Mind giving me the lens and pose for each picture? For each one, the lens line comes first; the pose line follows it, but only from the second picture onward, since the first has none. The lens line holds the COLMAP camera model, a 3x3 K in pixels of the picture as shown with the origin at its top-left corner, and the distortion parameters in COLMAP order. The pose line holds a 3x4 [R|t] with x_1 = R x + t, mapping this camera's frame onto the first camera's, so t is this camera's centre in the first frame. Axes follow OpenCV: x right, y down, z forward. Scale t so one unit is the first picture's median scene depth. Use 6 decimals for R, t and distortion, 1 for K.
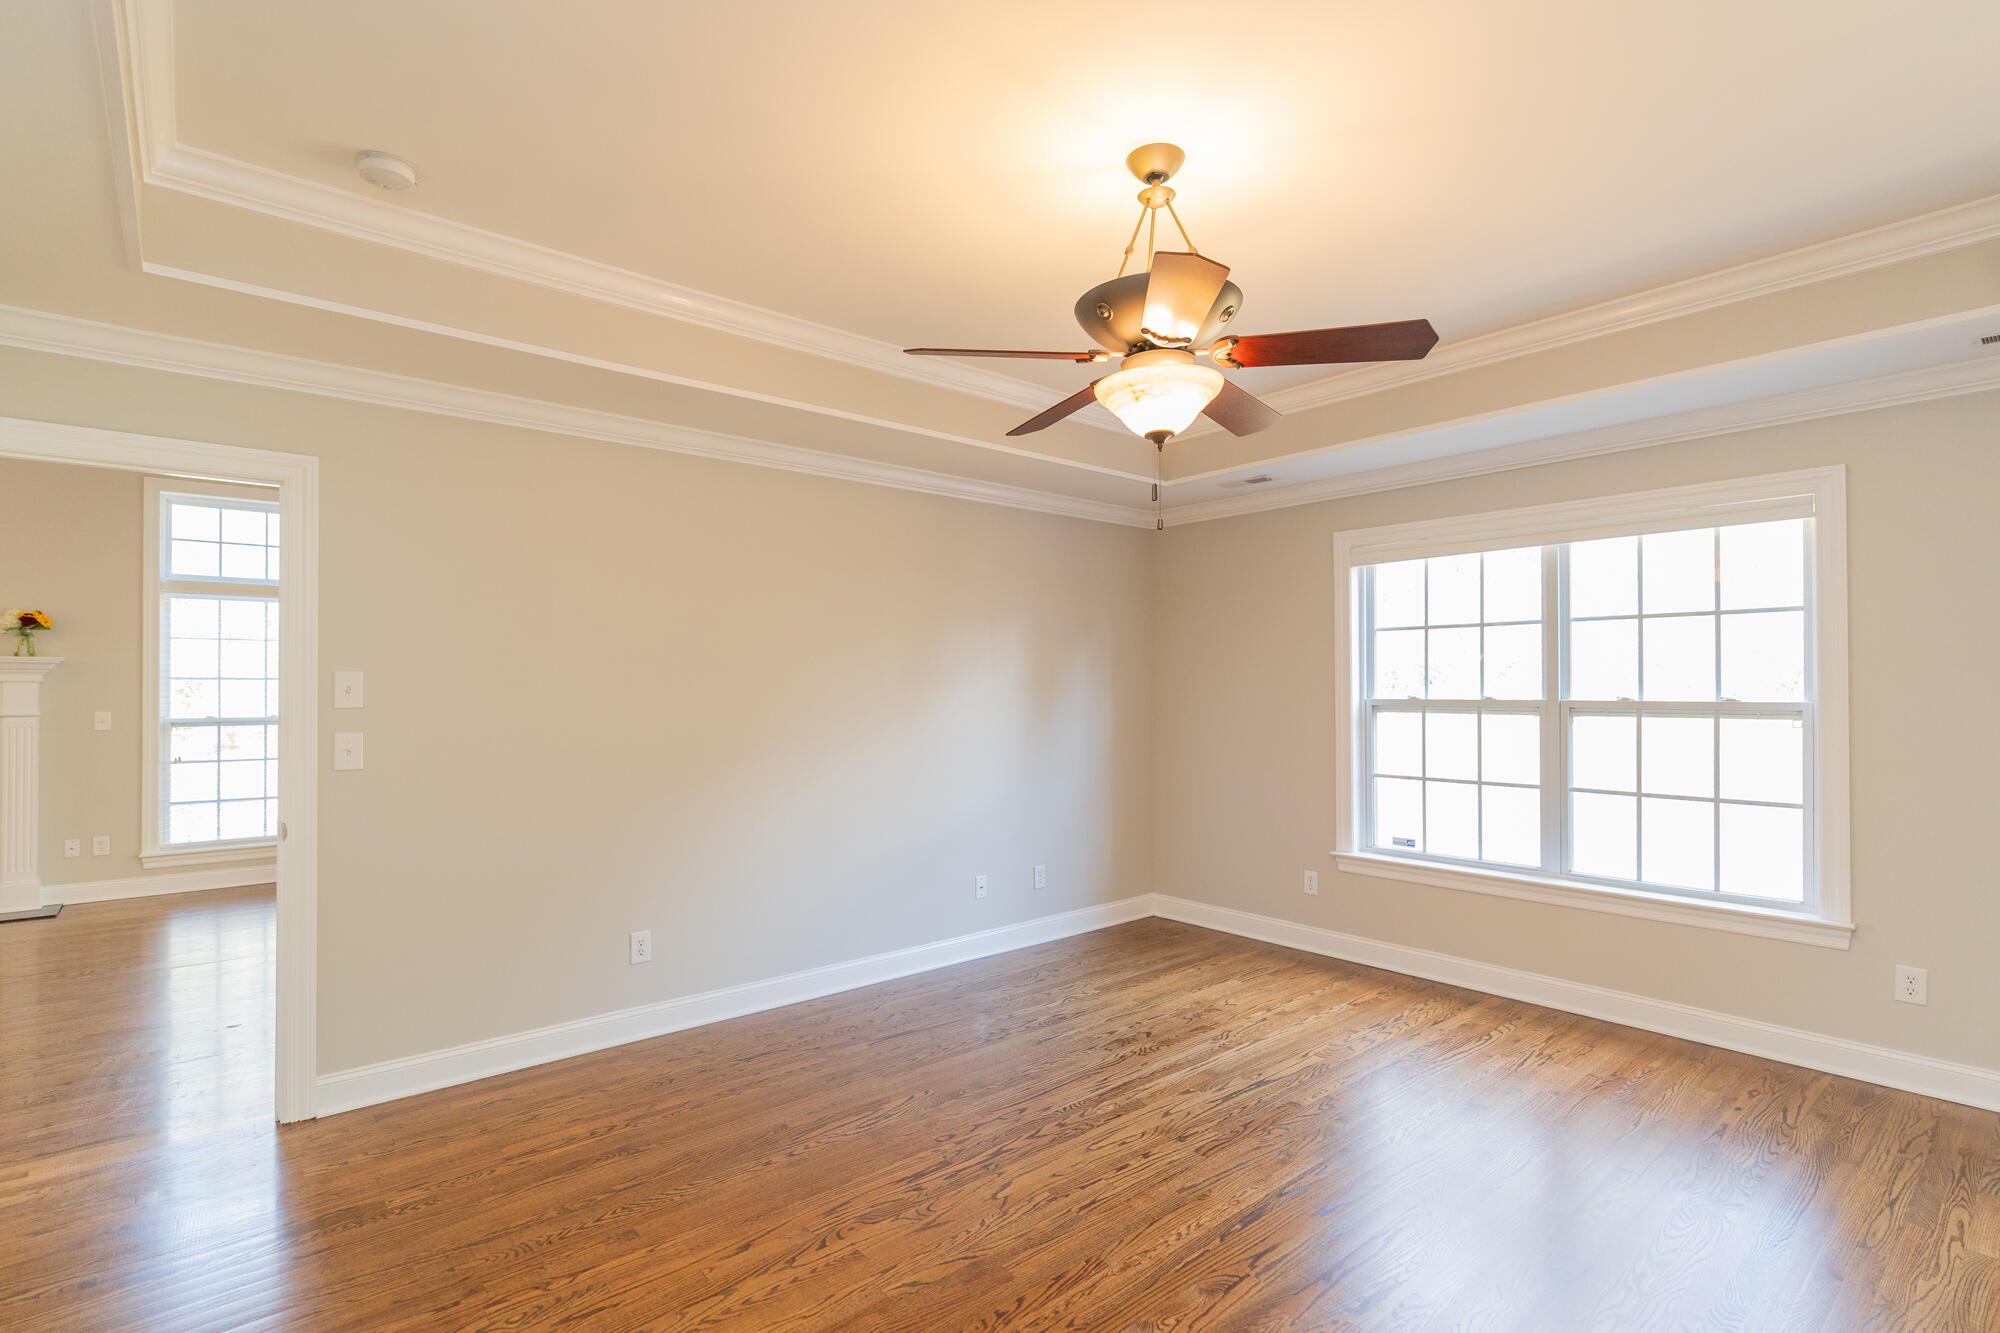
lens RADIAL K [[949.0, 0, 999.6], [0, 949.0, 679.3], [0, 0, 1]] dist [-0.003907, 0.000252]
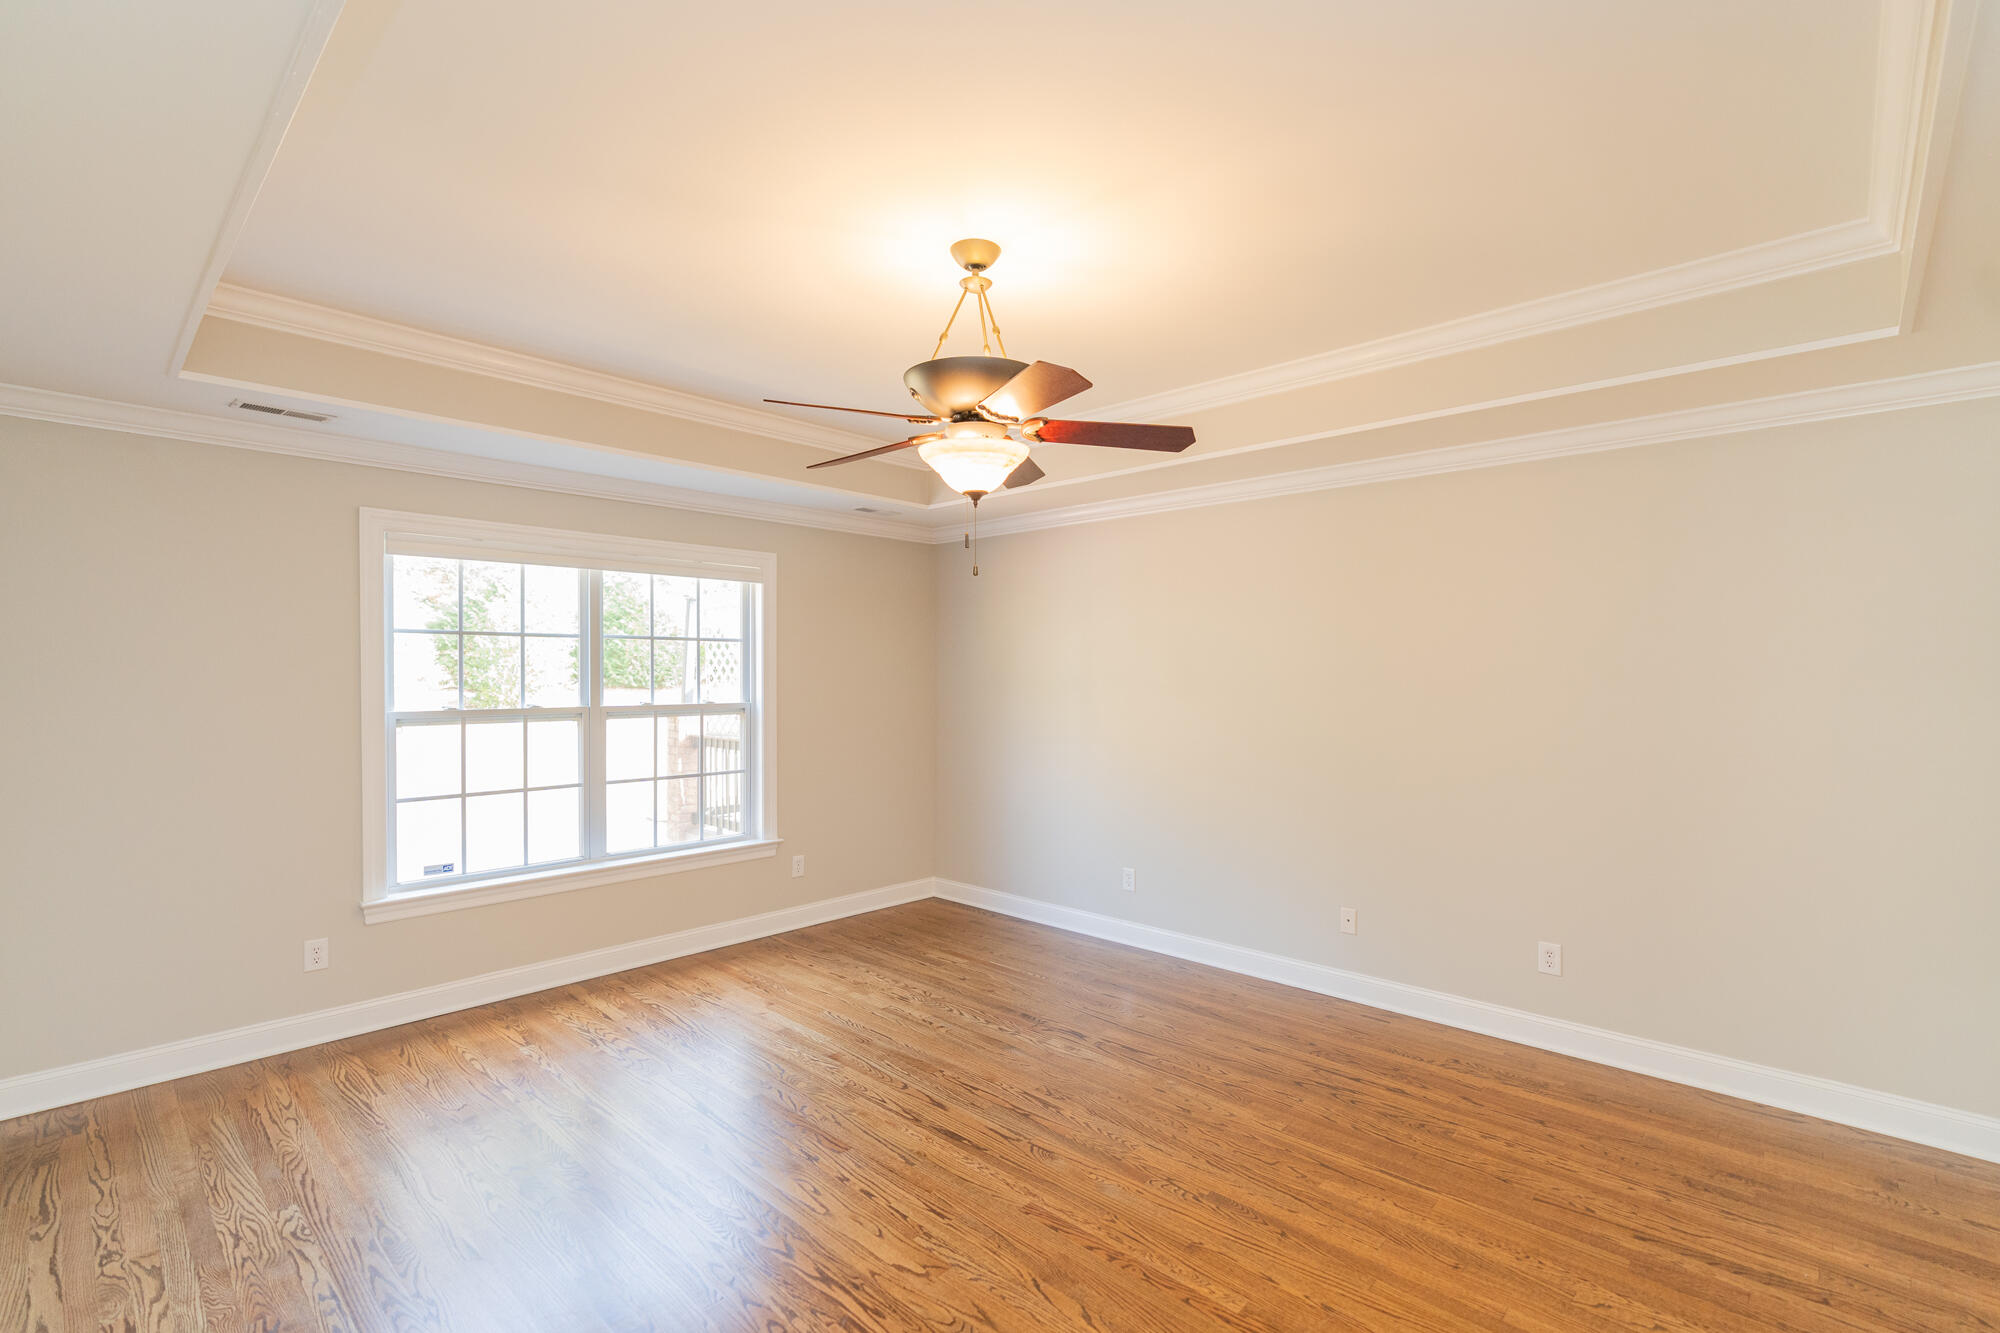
lens RADIAL K [[901.7, 0, 998.9], [0, 901.7, 679.4], [0, 0, 1]] dist [-0.005493, 0.000580]
pose [[-0.109918, -0.005853, 0.993923, -0.656528], [-0.012306, 0.999914, 0.004527, -0.025927], [-0.993864, -0.011734, -0.109981, 0.773638]]
